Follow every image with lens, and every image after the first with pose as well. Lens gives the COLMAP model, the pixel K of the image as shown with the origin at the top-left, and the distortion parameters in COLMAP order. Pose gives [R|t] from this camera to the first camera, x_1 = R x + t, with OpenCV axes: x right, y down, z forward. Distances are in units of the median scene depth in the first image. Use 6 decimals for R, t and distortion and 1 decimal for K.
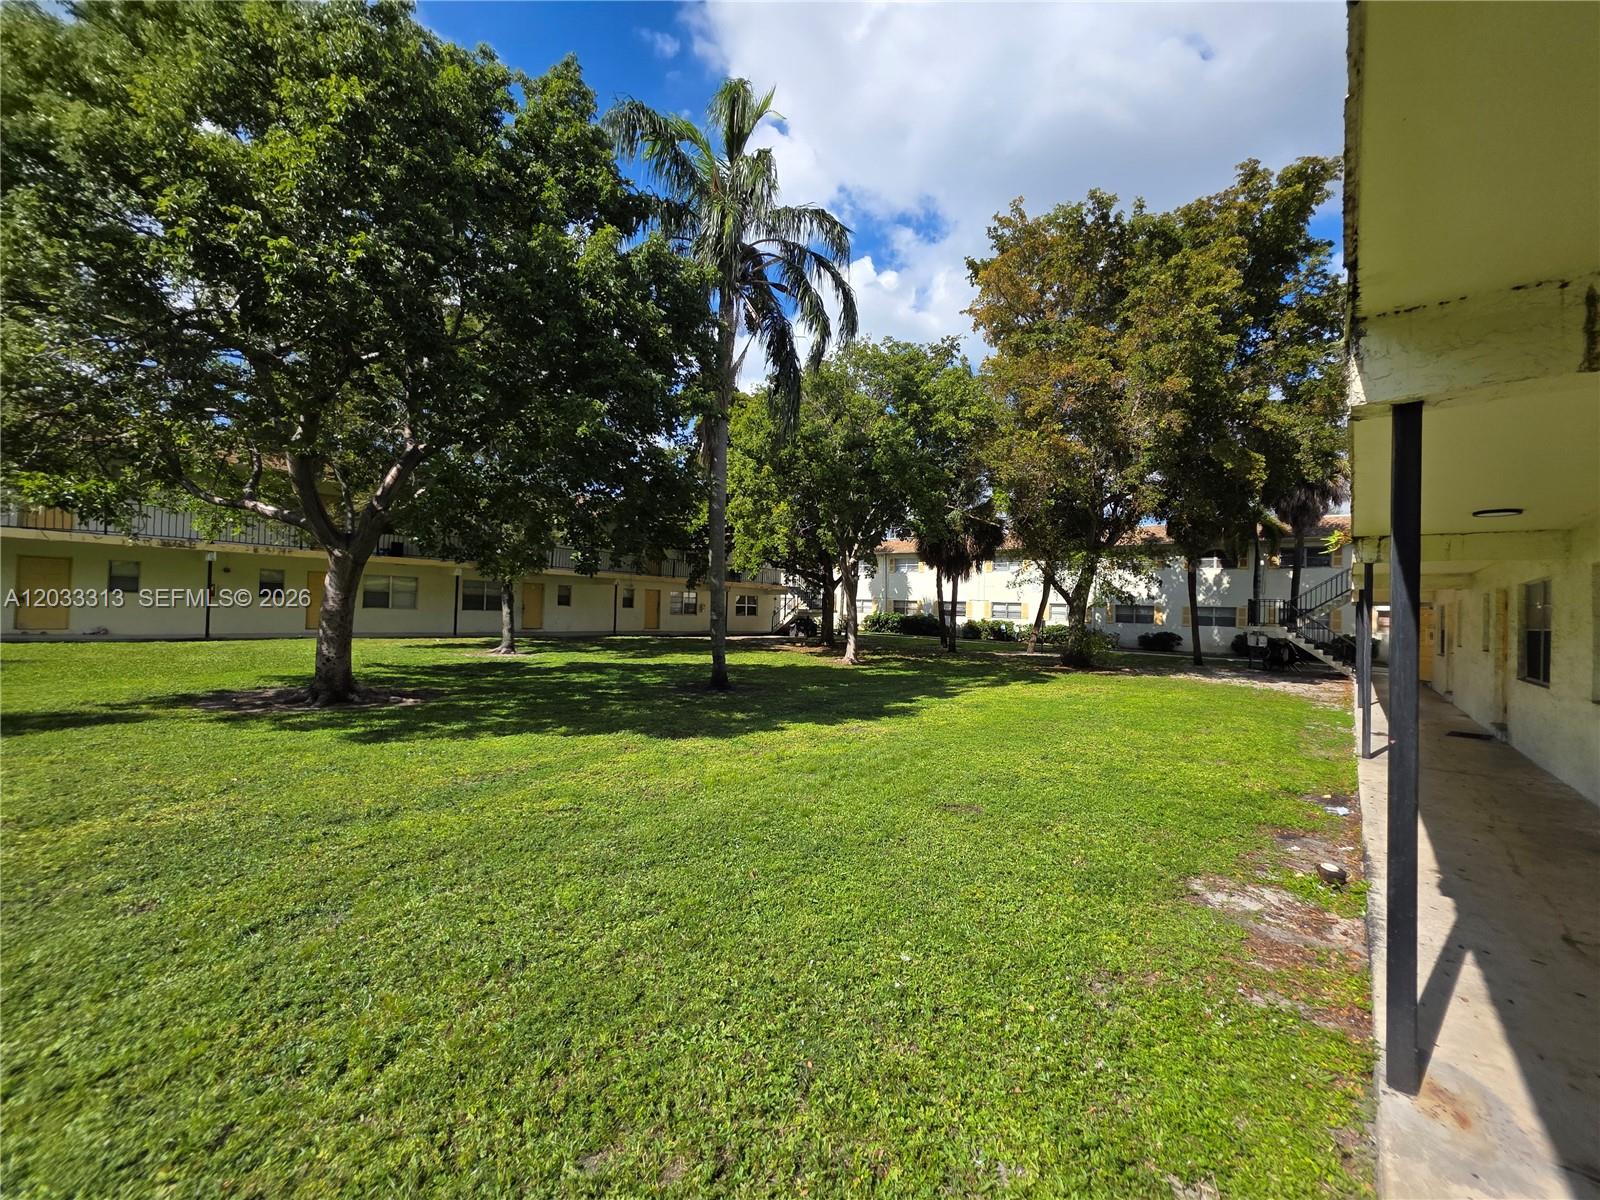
lens RADIAL K [[649.1, 0, 800.0], [0, 649.1, 600.0], [0, 0, 1]] dist [-0.000715, -0.000229]
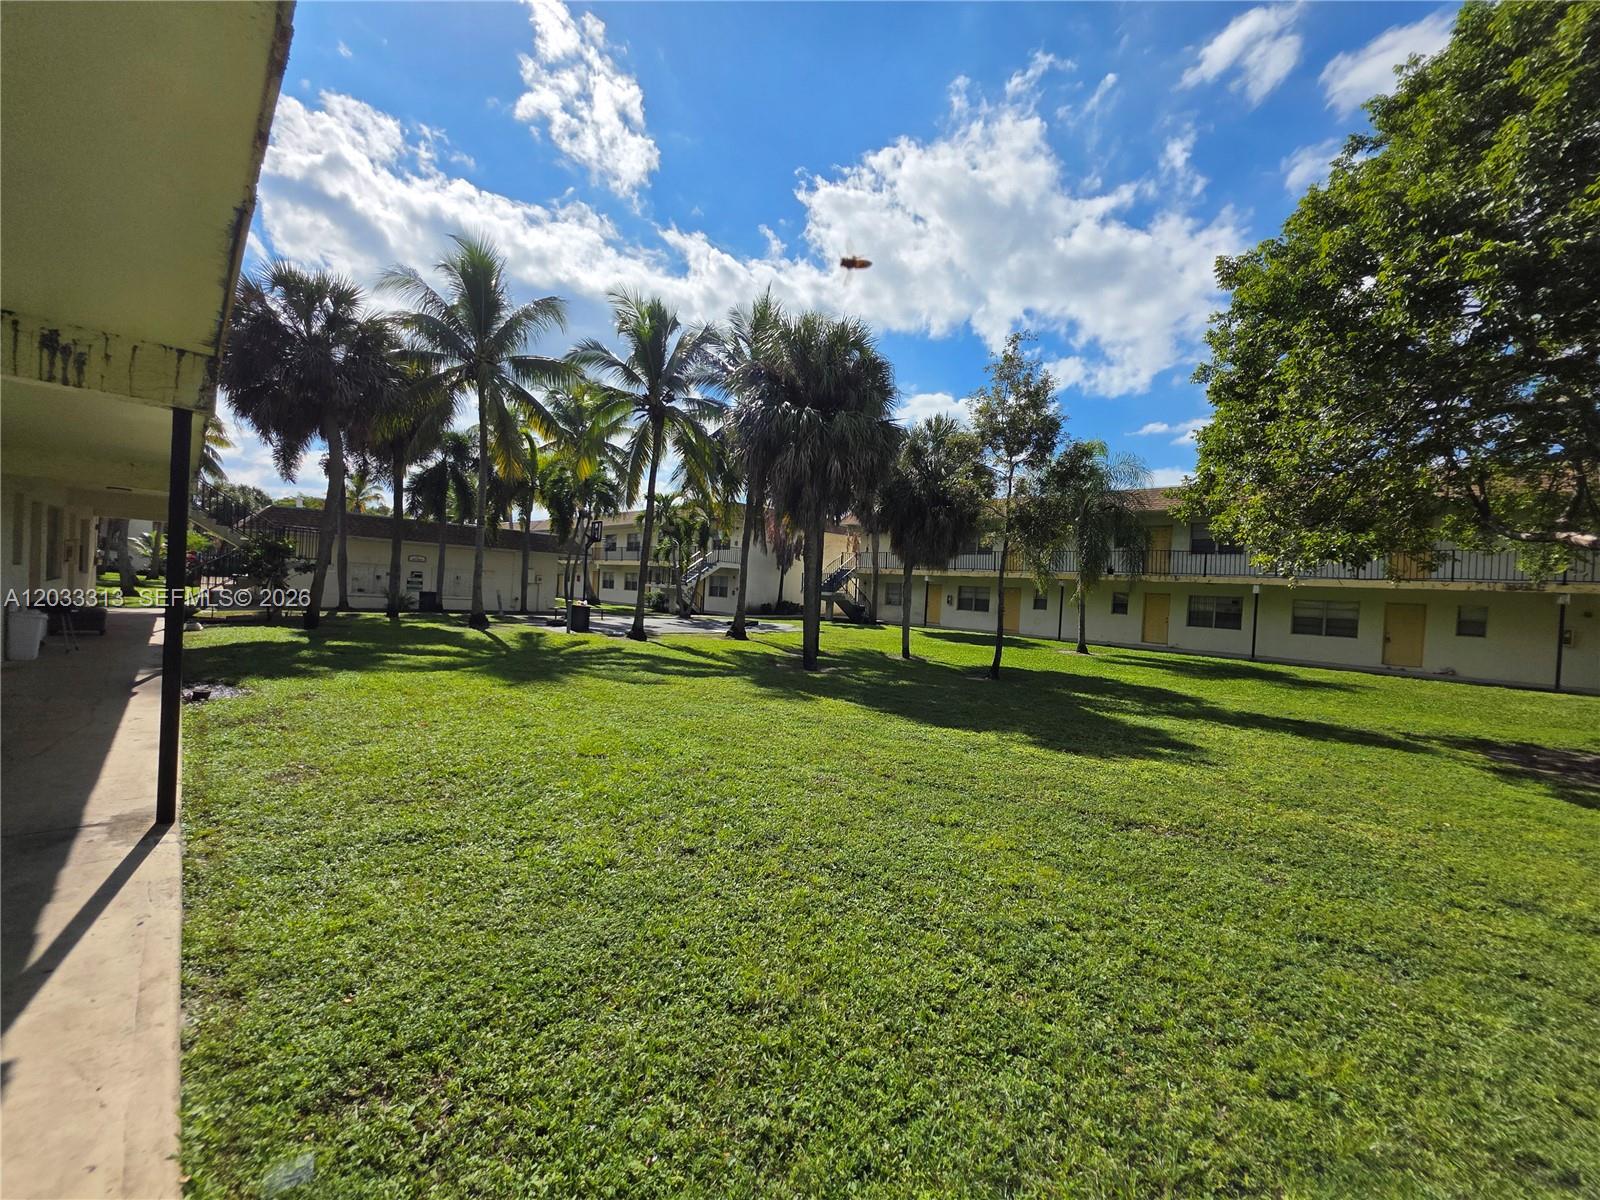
lens RADIAL K [[635.3, 0, 821.9], [0, 635.3, 600.4], [0, 0, 1]] dist [-0.001246, 0.004097]
pose [[-0.079039, -0.027016, -0.996505, 0.077842], [-0.048243, 0.998565, -0.023245, 0.006676], [0.995703, 0.046237, -0.080229, 0.073980]]
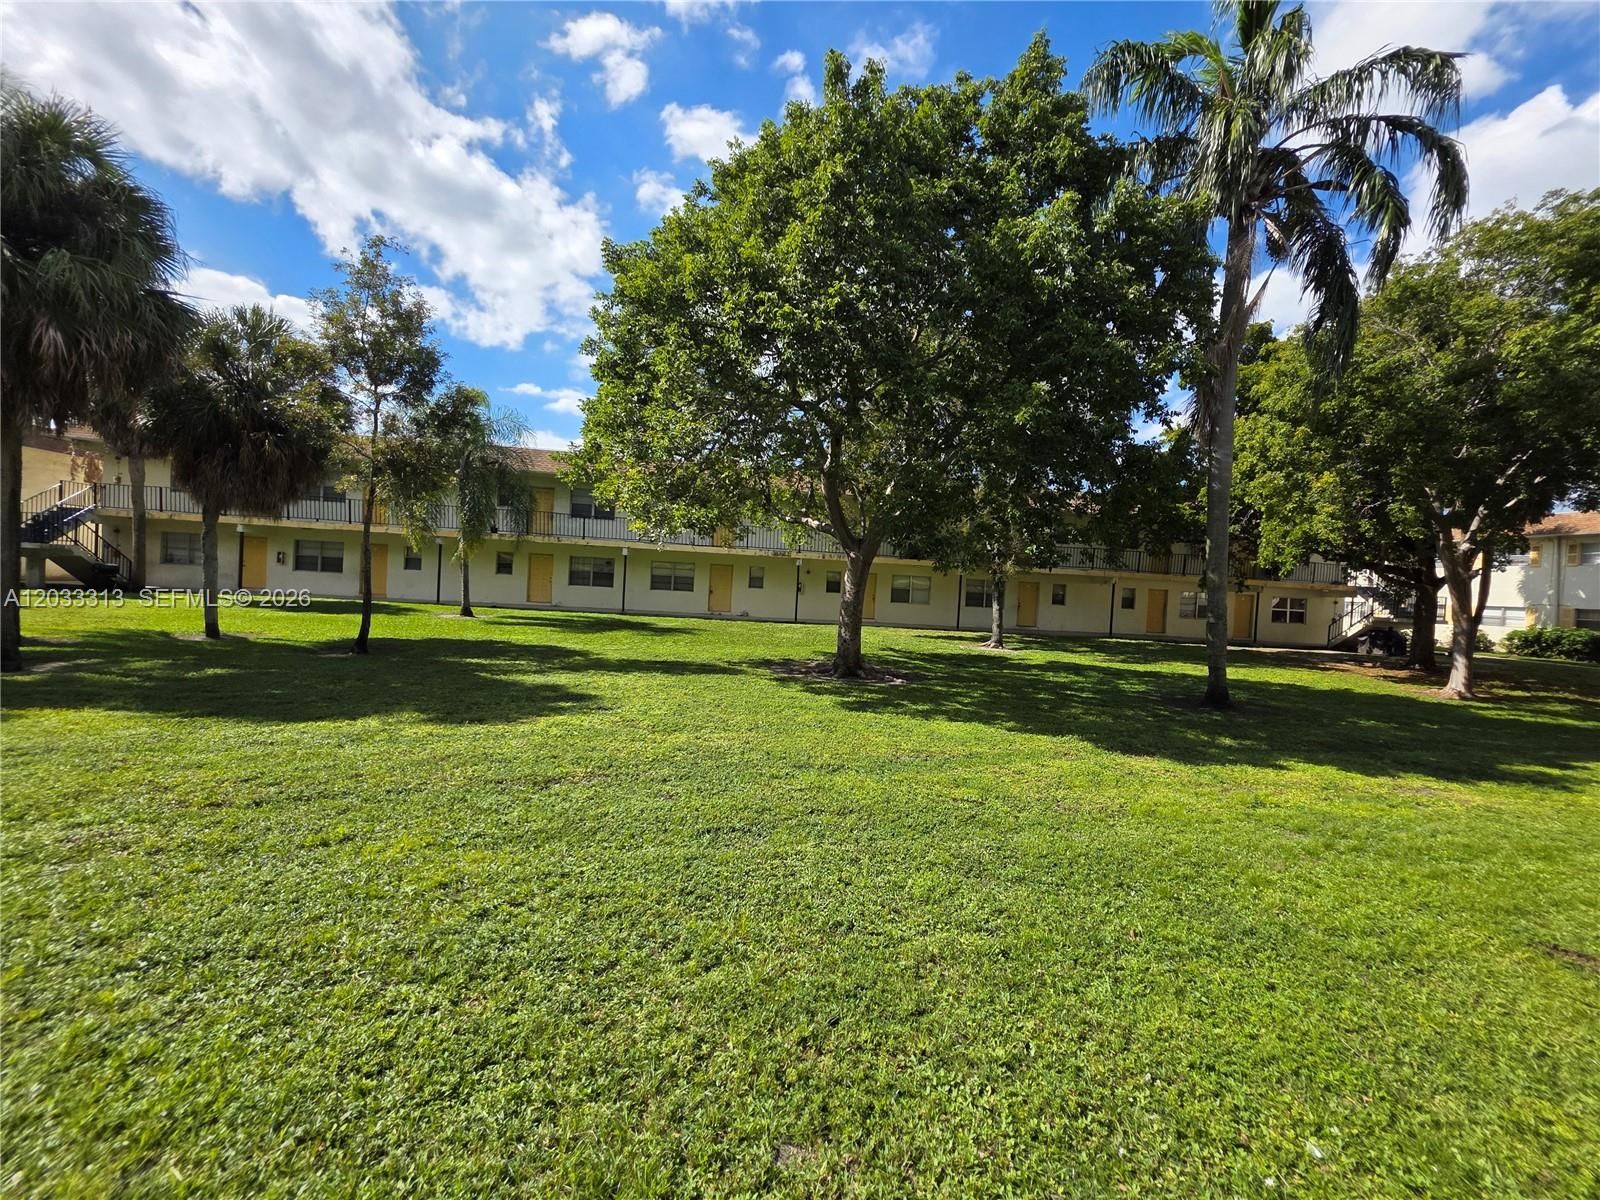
lens RADIAL K [[639.8, 0, 813.4], [0, 639.8, 603.9], [0, 0, 1]] dist [0.004338, -0.000595]
pose [[0.729286, 0.022942, -0.683824, 0.057547], [-0.020735, 0.999720, 0.011426, 0.007189], [0.683895, 0.005847, 0.729557, 0.055361]]
